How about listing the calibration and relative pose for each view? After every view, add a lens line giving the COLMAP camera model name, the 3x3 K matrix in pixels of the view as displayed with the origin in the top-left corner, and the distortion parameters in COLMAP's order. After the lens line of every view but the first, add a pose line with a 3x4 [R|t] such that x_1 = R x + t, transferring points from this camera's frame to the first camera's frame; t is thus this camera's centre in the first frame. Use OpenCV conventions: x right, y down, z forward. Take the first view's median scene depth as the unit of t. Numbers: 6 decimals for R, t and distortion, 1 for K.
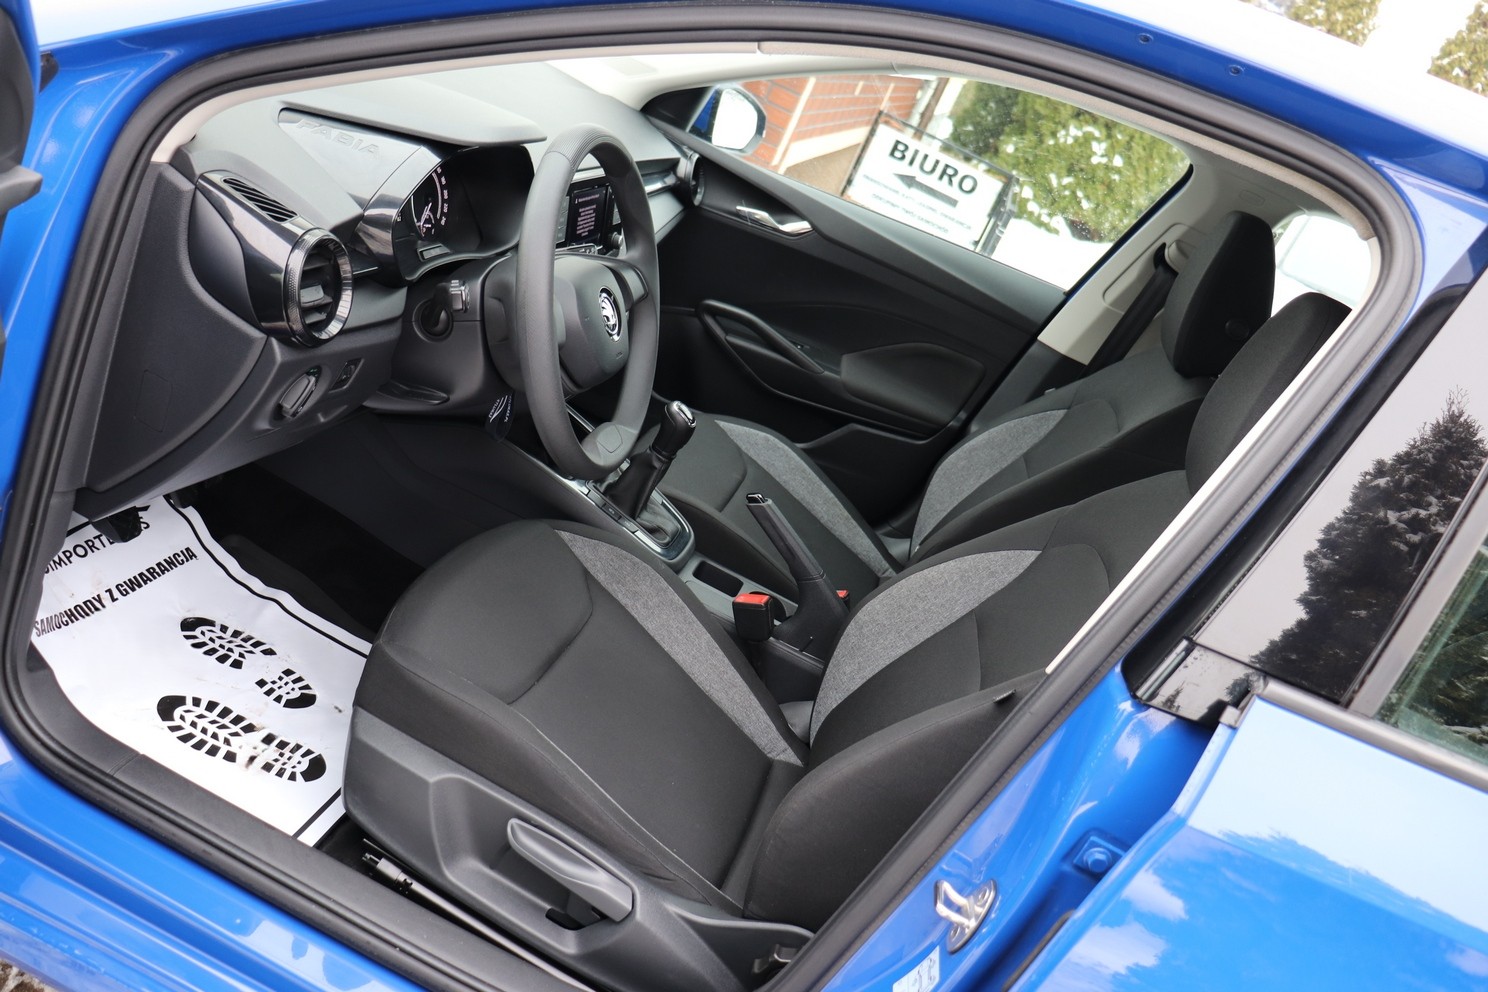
lens RADIAL K [[1412.1, 0, 765.5], [0, 1412.1, 469.2], [0, 0, 1]] dist [-0.136521, 0.187304]
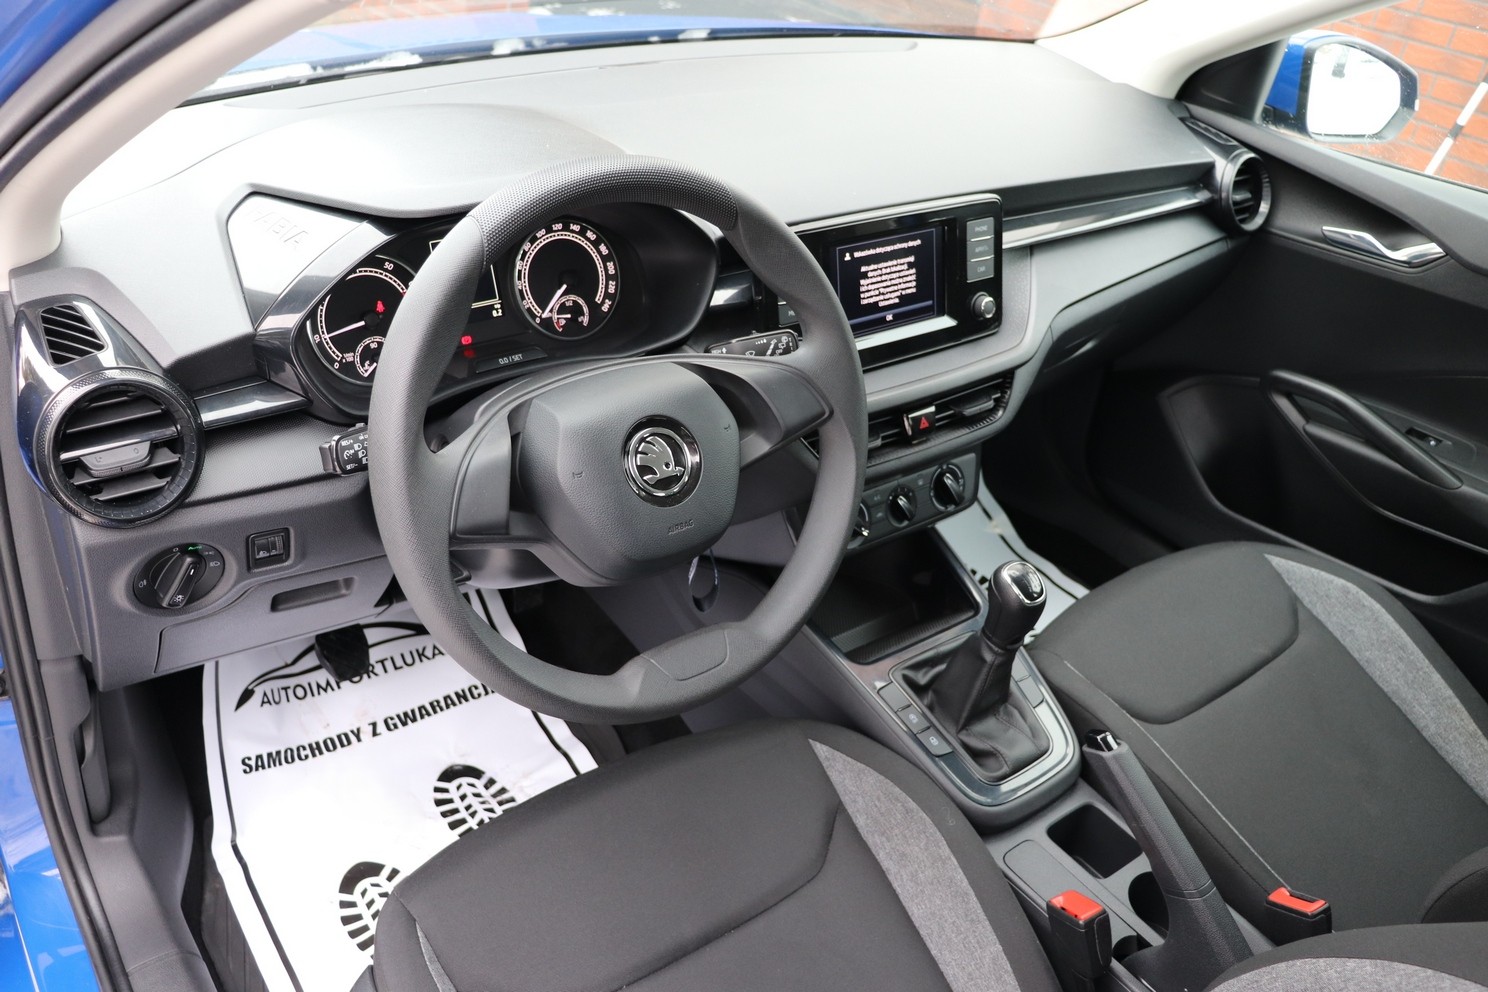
lens RADIAL K [[1310.5, 0, 743.6], [0, 1310.5, 476.2], [0, 0, 1]] dist [-0.179277, 0.177359]
pose [[0.717751, 0.050679, -0.694453, 0.253607], [-0.040440, 0.998698, 0.031085, -0.100524], [0.695124, 0.005773, 0.718866, 0.502479]]
